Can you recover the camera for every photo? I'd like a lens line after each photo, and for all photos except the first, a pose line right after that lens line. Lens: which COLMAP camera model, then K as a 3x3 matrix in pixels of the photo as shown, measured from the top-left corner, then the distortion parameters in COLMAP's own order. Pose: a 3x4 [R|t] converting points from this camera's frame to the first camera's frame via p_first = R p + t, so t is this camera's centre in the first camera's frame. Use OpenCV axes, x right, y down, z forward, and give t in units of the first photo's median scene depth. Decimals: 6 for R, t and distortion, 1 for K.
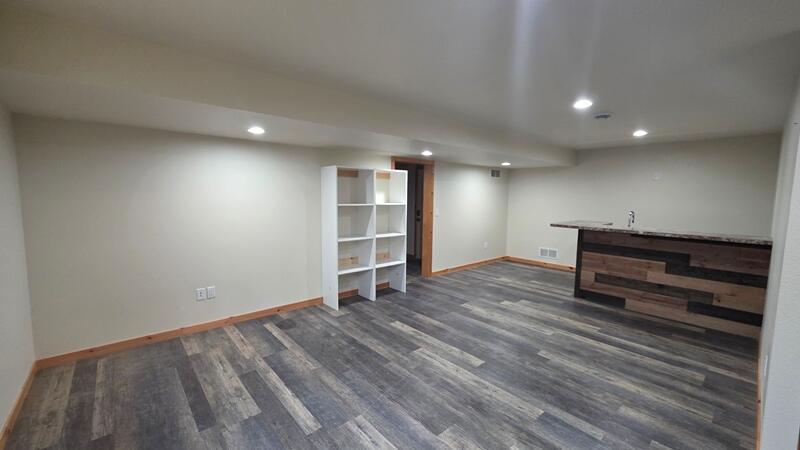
lens RADIAL K [[319.1, 0, 401.6], [0, 319.1, 223.6], [0, 0, 1]] dist [0.000084, 0.000488]
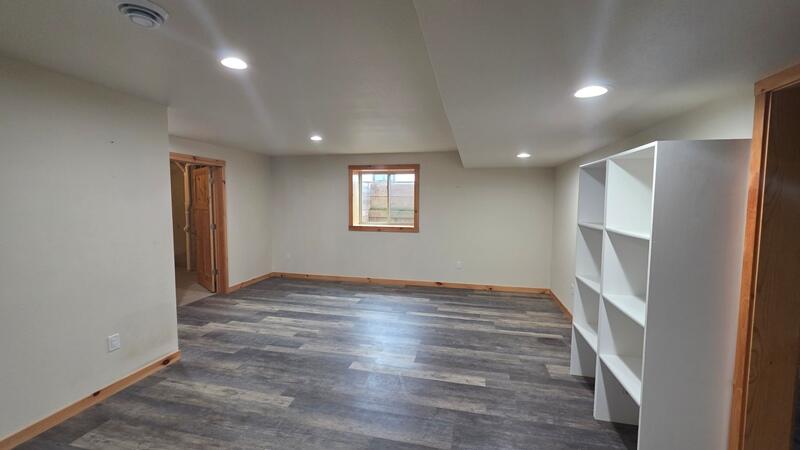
lens RADIAL K [[319.1, 0, 401.0], [0, 319.1, 223.1], [0, 0, 1]] dist [0.000084, 0.000488]
pose [[-0.812822, 0.021393, -0.582119, 0.684518], [-0.074998, 0.987165, 0.141001, -0.169635], [0.577664, 0.158266, -0.800785, 1.781715]]
